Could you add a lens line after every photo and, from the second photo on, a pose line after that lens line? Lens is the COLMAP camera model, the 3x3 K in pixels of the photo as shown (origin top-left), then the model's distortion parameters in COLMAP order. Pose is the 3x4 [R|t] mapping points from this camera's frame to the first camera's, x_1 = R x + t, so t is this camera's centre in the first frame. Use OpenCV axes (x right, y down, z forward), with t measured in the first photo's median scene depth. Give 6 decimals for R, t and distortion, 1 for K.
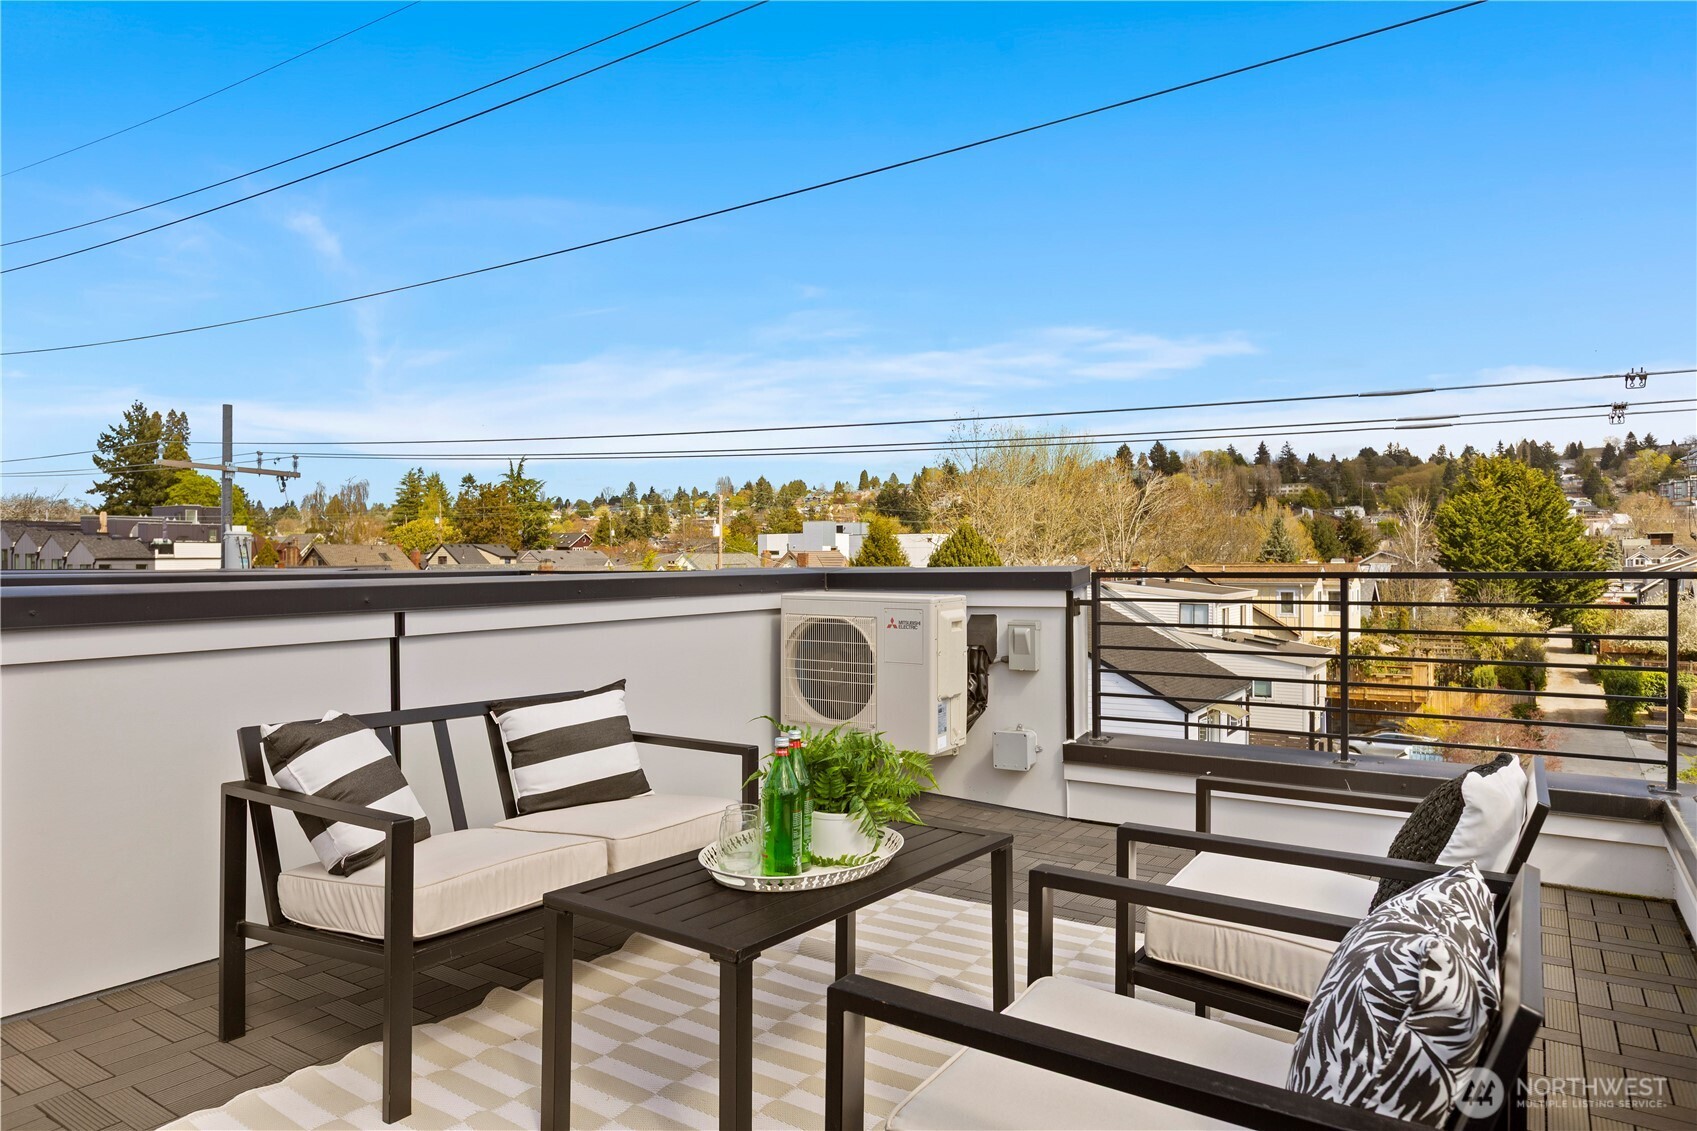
lens RADIAL K [[1090.8, 0, 848.5], [0, 1090.8, 565.5], [0, 0, 1]] dist [-0.006612, 0.003547]
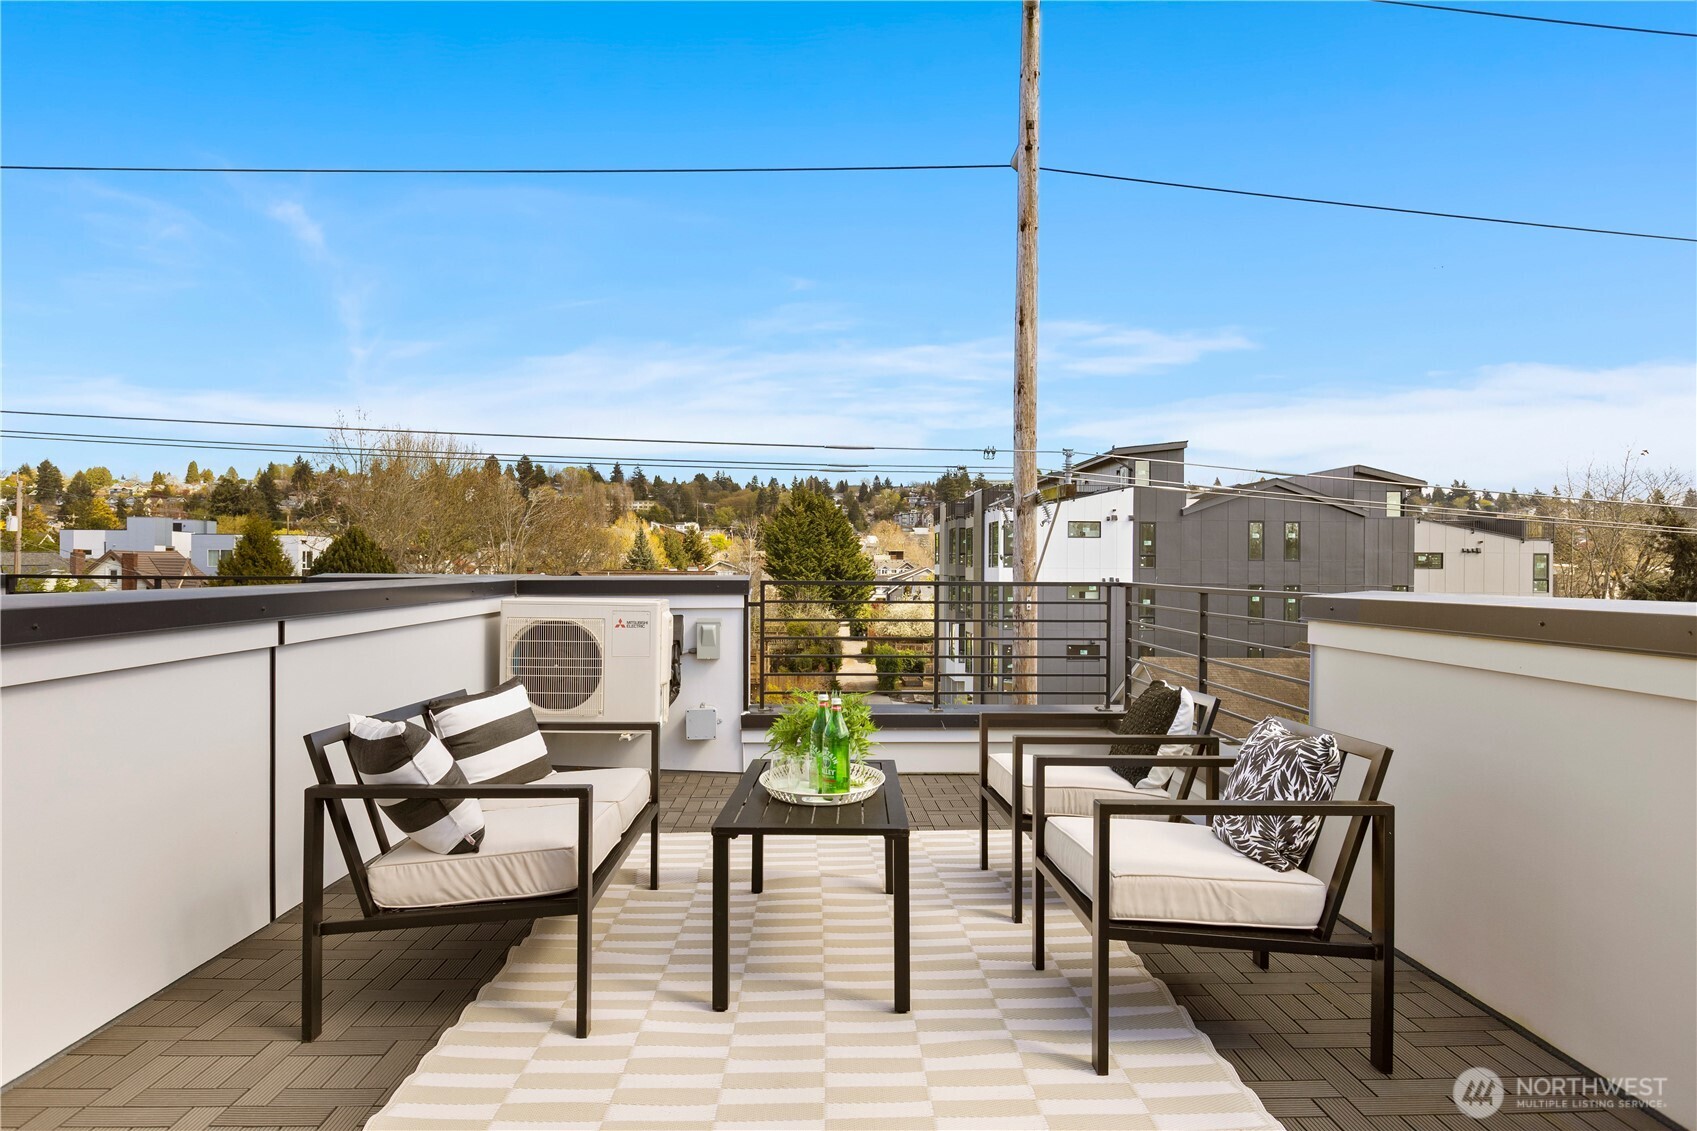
lens RADIAL K [[1058.2, 0, 848.5], [0, 1058.2, 565.5], [0, 0, 1]] dist [-0.006184, -0.002235]
pose [[0.787673, 0.011409, 0.615988, -0.127002], [-0.008905, 0.999935, -0.007133, -0.001043], [-0.616029, 0.000133, 0.787723, -0.015059]]
